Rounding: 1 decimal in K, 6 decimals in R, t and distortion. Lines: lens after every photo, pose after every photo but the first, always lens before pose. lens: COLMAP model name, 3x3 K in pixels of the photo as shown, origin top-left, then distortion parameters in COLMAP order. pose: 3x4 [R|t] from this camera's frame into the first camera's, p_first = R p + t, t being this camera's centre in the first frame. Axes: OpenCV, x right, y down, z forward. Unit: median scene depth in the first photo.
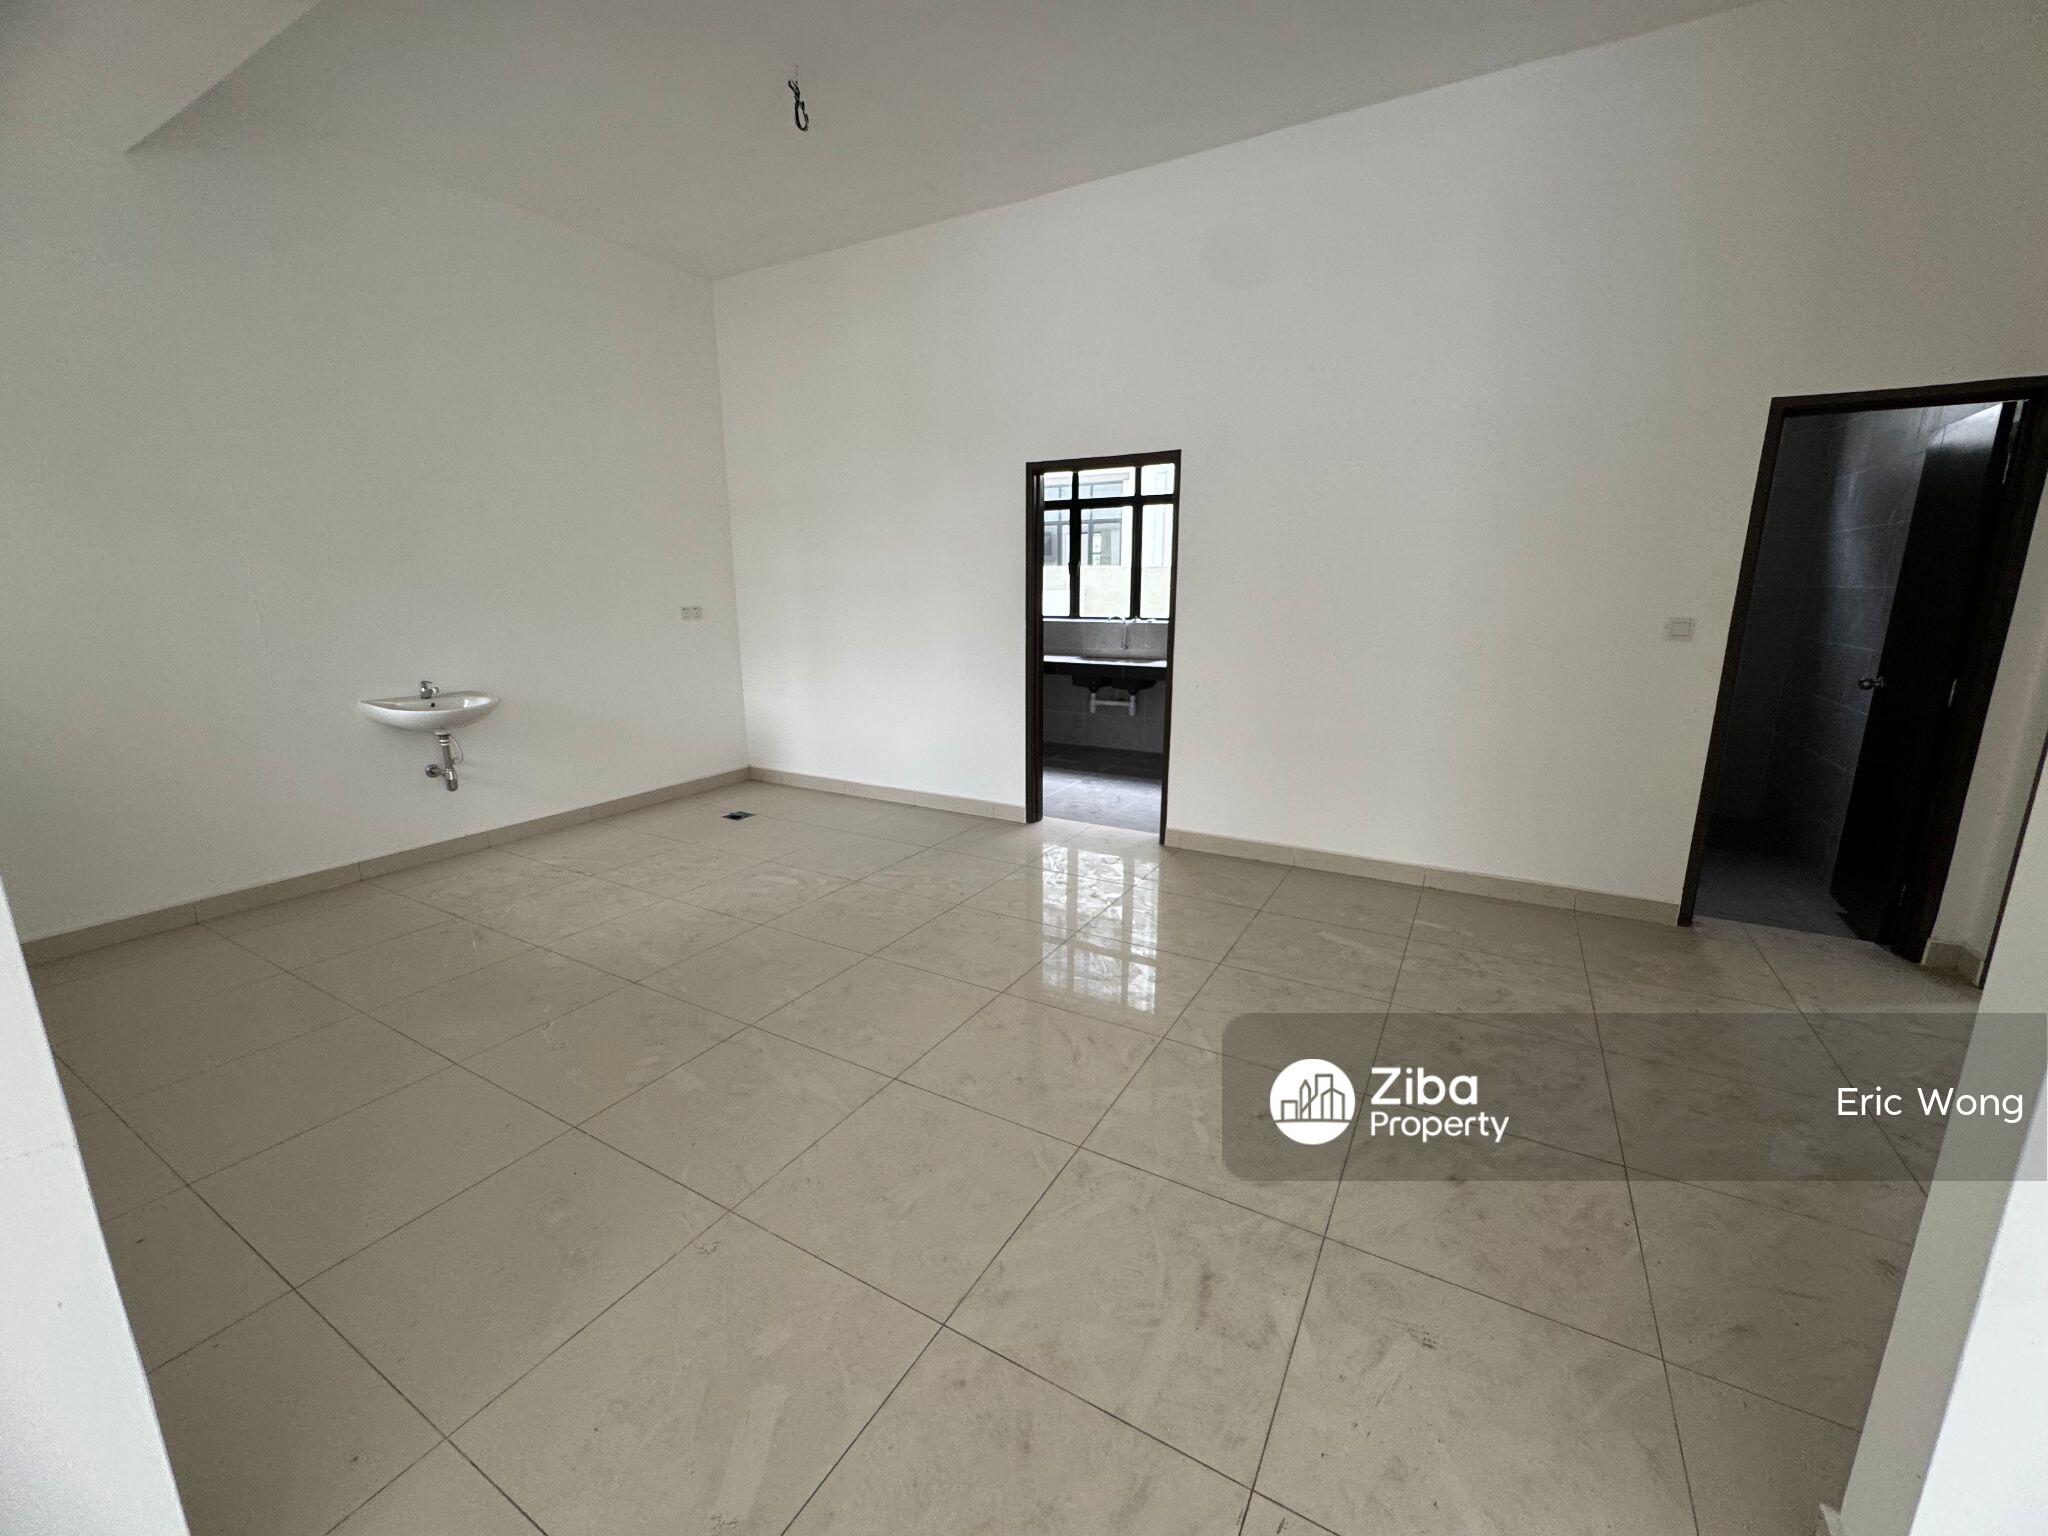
lens RADIAL K [[822.2, 0, 1022.0], [0, 822.2, 768.4], [0, 0, 1]] dist [-0.003060, 0.000107]
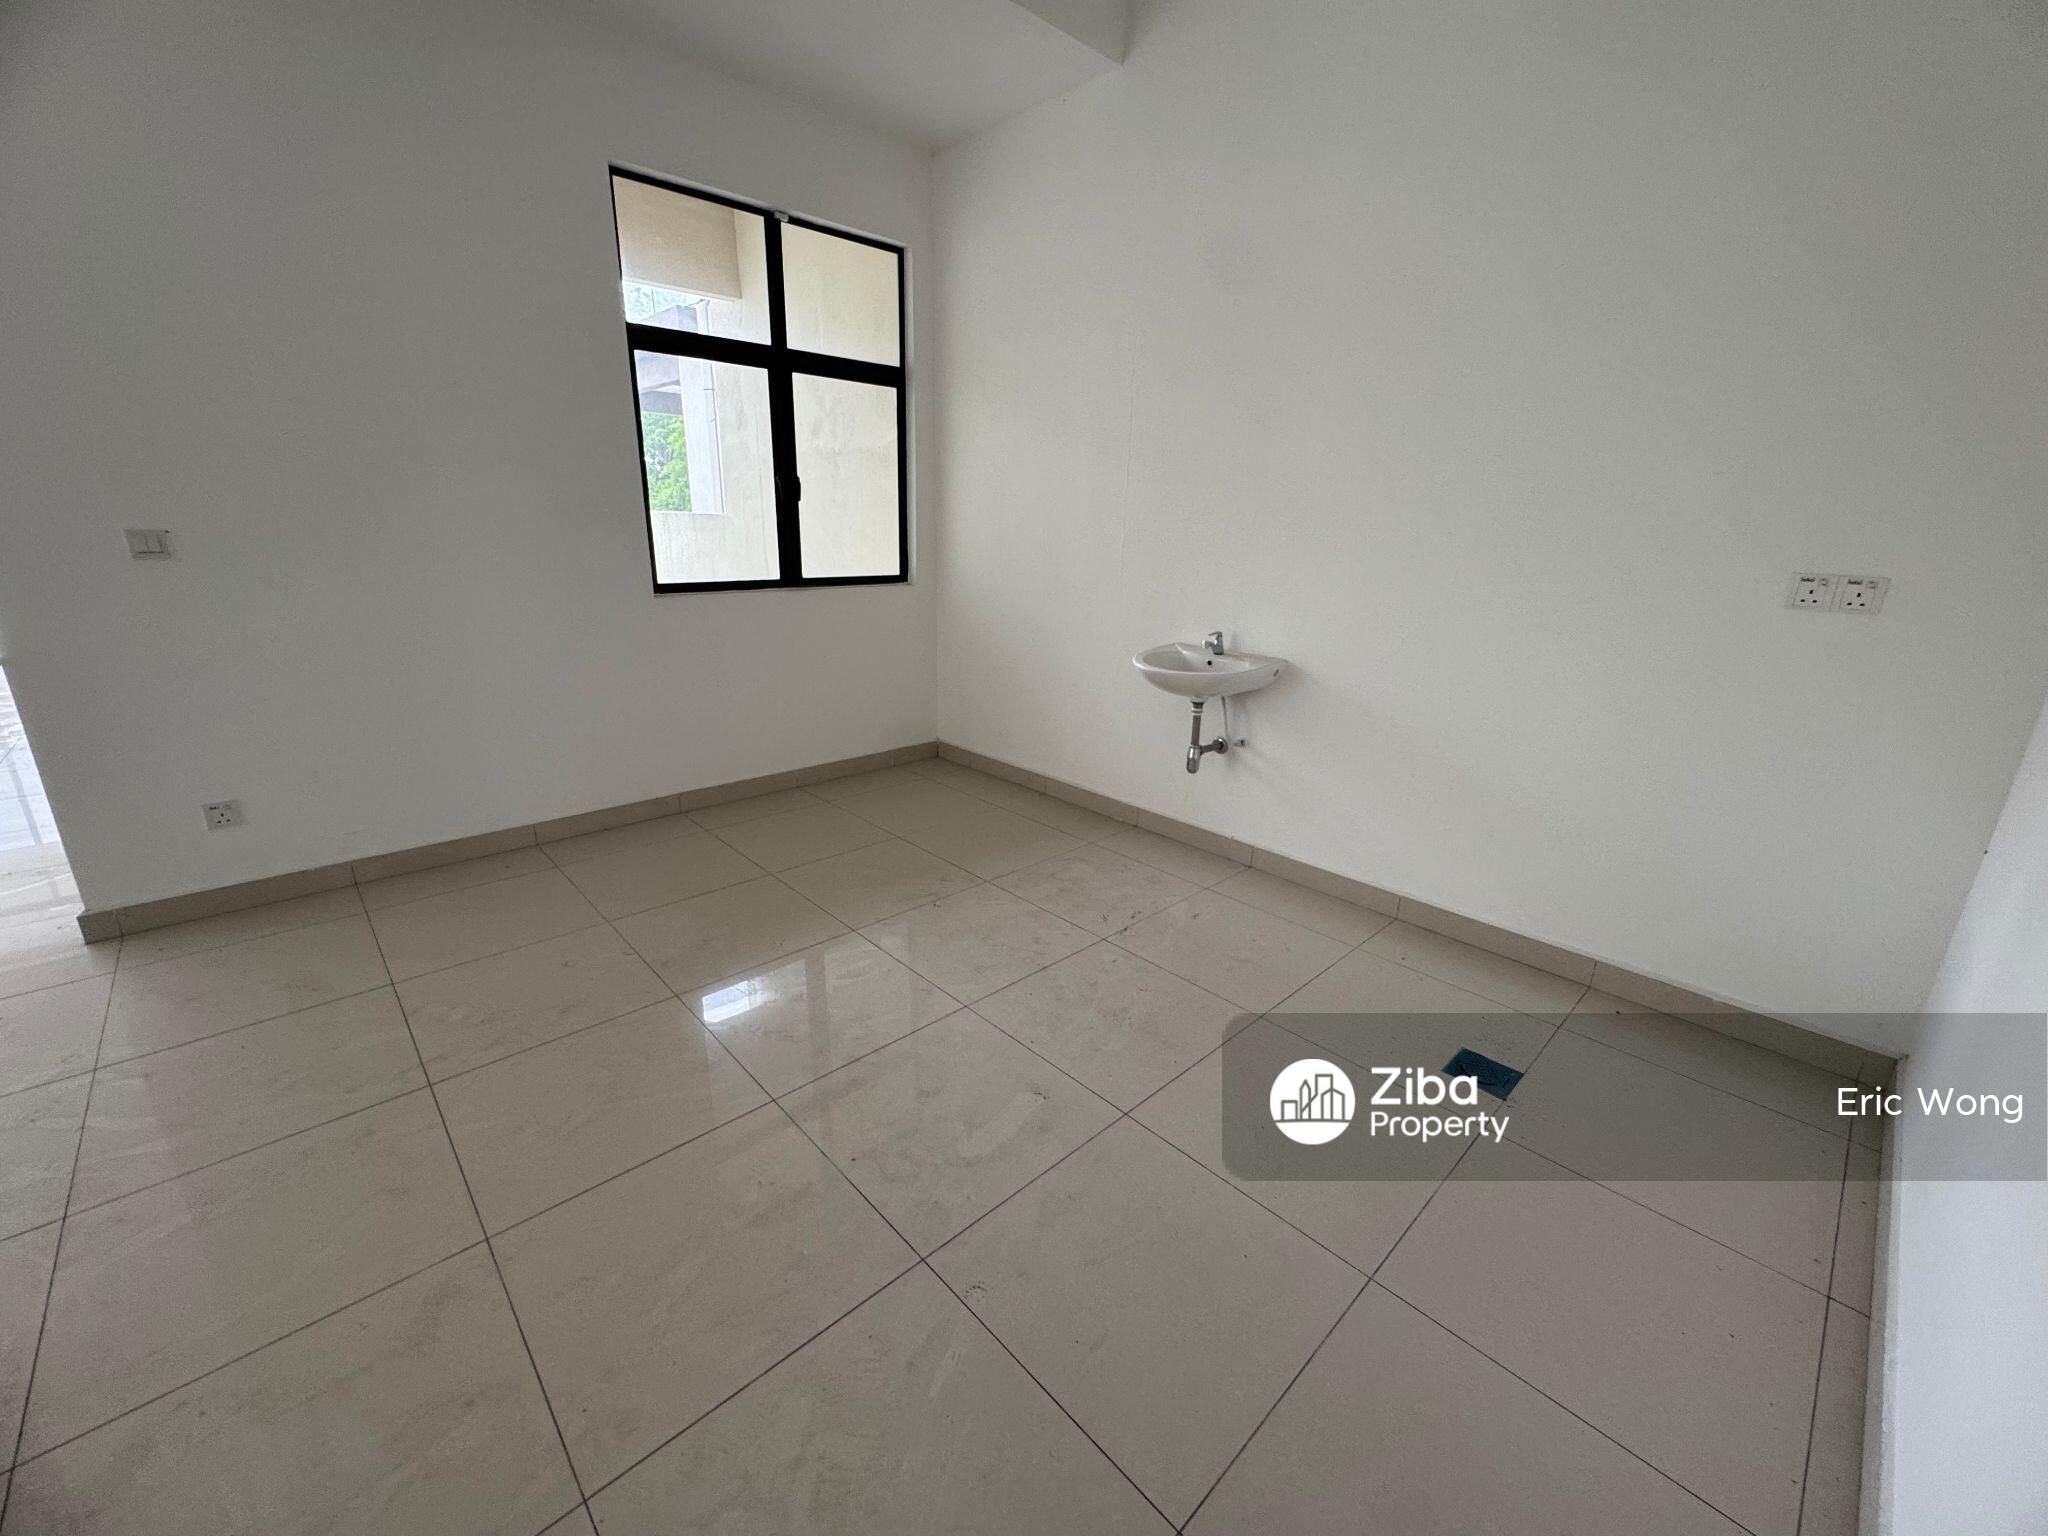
lens RADIAL K [[822.2, 0, 1022.0], [0, 822.2, 768.4], [0, 0, 1]] dist [-0.003060, 0.000107]
pose [[-0.286413, 0.276130, -0.917453, 0.076569], [-0.230468, 0.909597, 0.345713, -0.217321], [0.929974, 0.310460, -0.196882, 1.034368]]
